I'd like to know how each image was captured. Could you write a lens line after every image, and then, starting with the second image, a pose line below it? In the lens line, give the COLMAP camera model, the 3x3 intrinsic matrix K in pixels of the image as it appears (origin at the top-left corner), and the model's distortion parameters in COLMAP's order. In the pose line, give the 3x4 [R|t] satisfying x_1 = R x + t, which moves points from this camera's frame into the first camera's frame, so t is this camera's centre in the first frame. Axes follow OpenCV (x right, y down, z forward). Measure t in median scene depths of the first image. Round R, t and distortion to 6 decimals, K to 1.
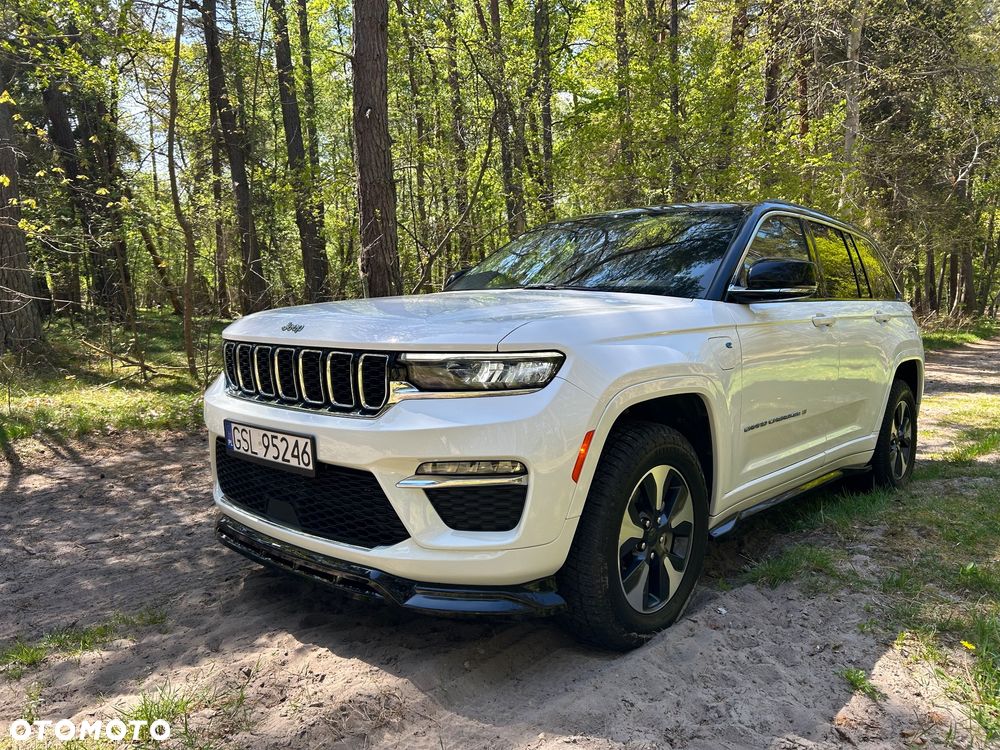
lens RADIAL K [[760.2, 0, 510.3], [0, 760.2, 373.6], [0, 0, 1]] dist [0.020429, -0.007296]
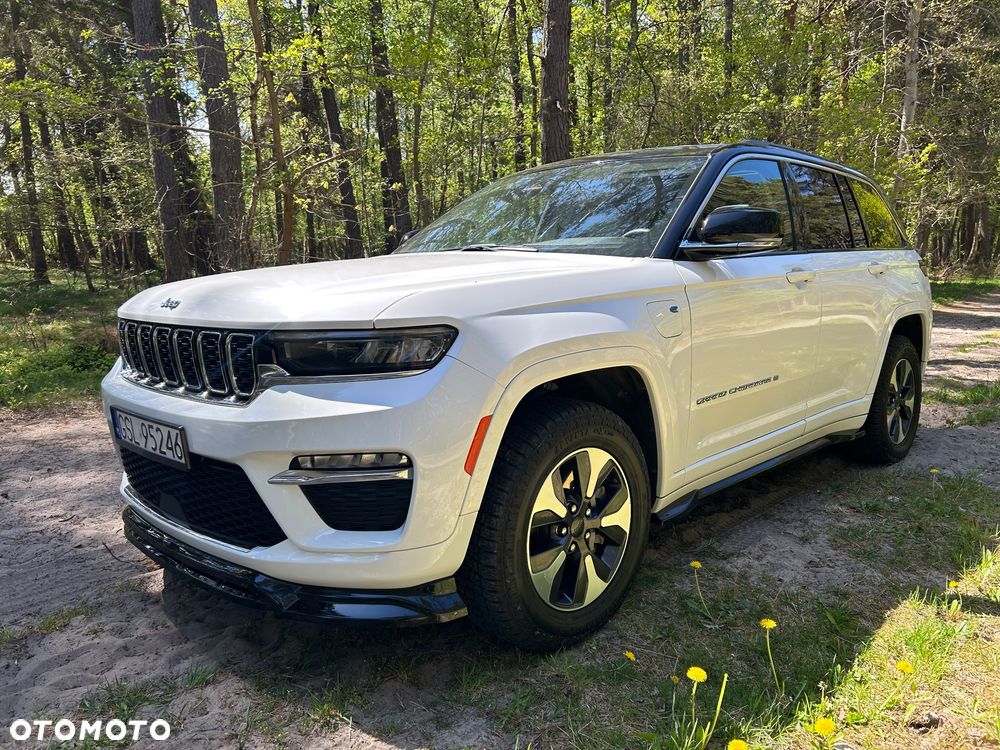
lens RADIAL K [[750.1, 0, 503.8], [0, 750.1, 390.3], [0, 0, 1]] dist [0.054941, -0.056265]
pose [[0.998449, -0.020468, -0.051766, 0.155510], [0.024461, 0.996675, 0.077718, -0.019455], [0.050003, -0.078863, 0.995631, 0.126334]]
